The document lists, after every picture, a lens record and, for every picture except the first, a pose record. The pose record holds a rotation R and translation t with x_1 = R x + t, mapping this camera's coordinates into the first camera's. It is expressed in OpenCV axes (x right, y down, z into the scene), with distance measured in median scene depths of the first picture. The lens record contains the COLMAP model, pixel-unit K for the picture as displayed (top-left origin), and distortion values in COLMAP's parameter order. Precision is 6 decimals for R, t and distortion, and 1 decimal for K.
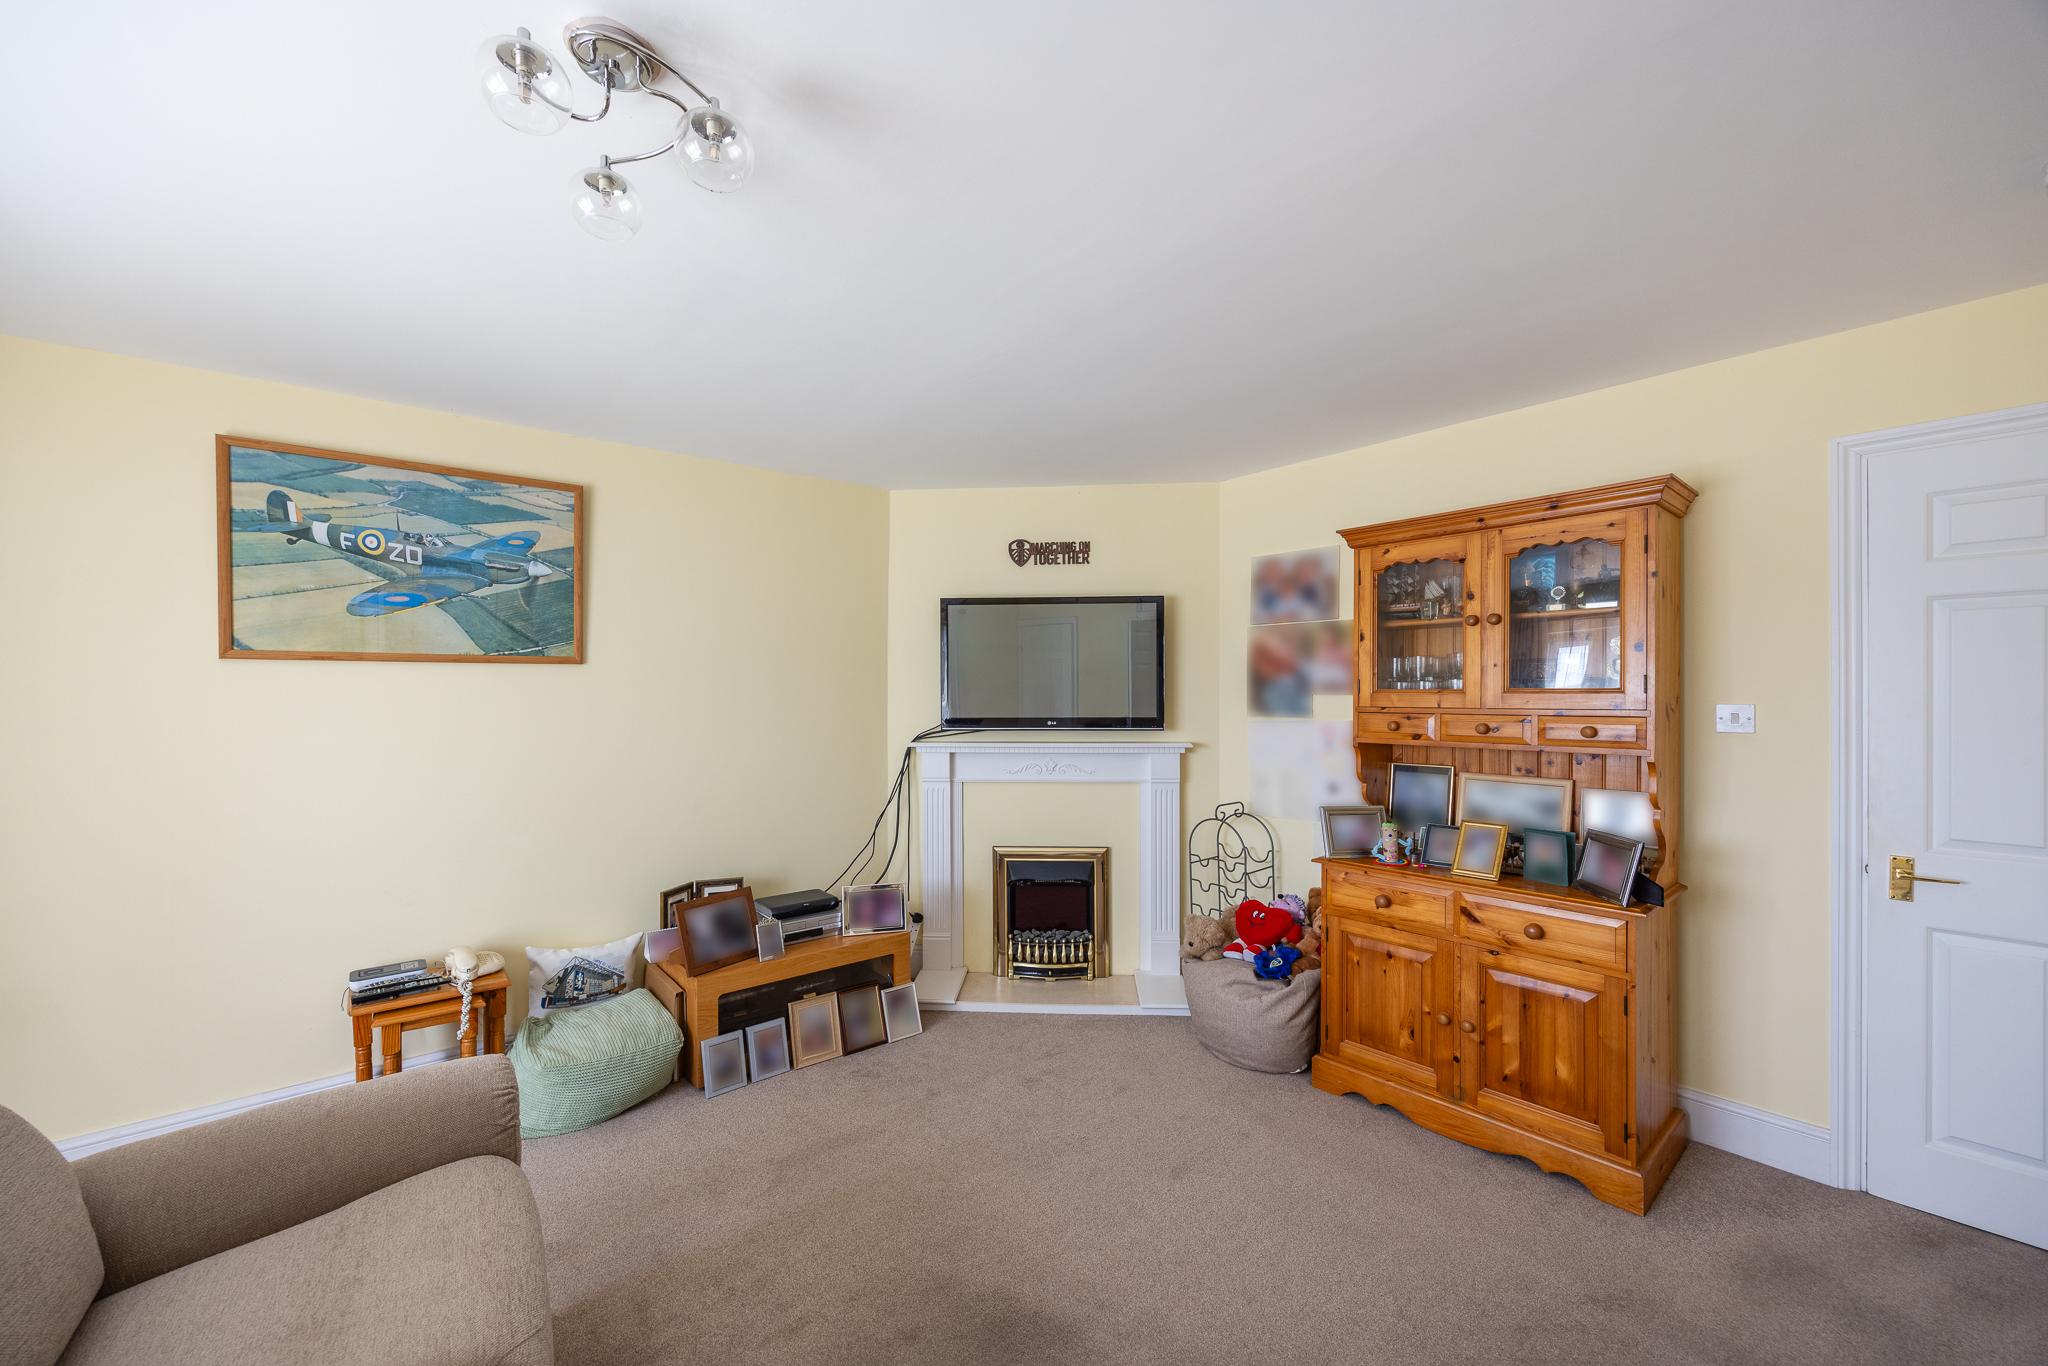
lens RADIAL K [[802.9, 0, 1021.0], [0, 802.9, 700.4], [0, 0, 1]] dist [0.000934, 0.000146]
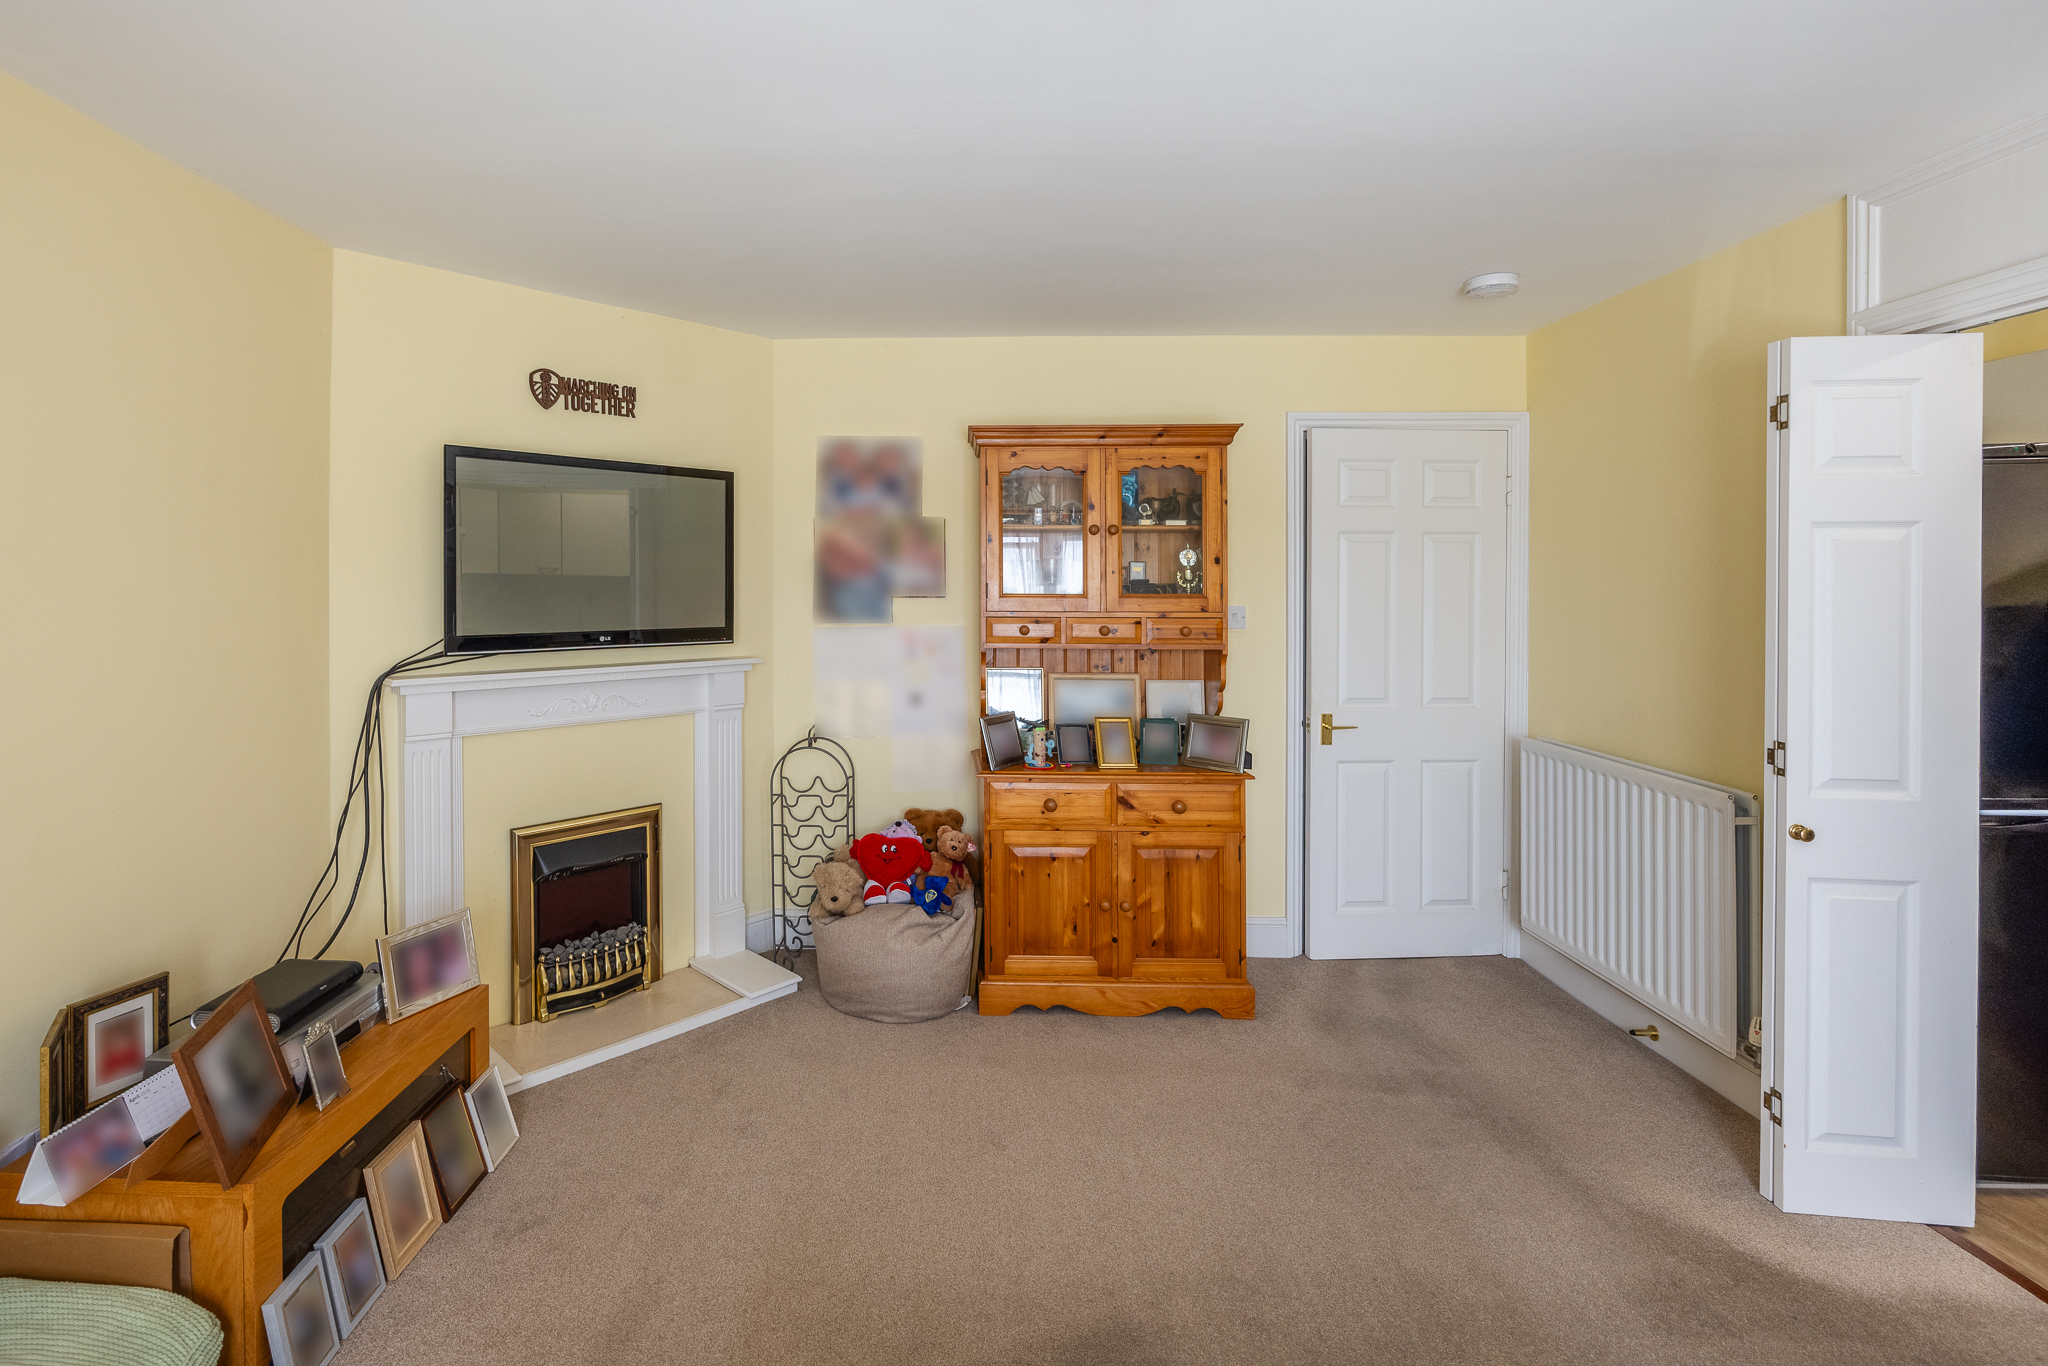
lens RADIAL K [[1014.0, 0, 873.9], [0, 1014.0, 597.8], [0, 0, 1]] dist [-0.001579, 0.000257]
pose [[0.666903, -0.004104, 0.745134, -0.605602], [0.002398, 0.999991, 0.003362, -0.013496], [-0.745141, -0.000455, 0.666907, 0.301590]]
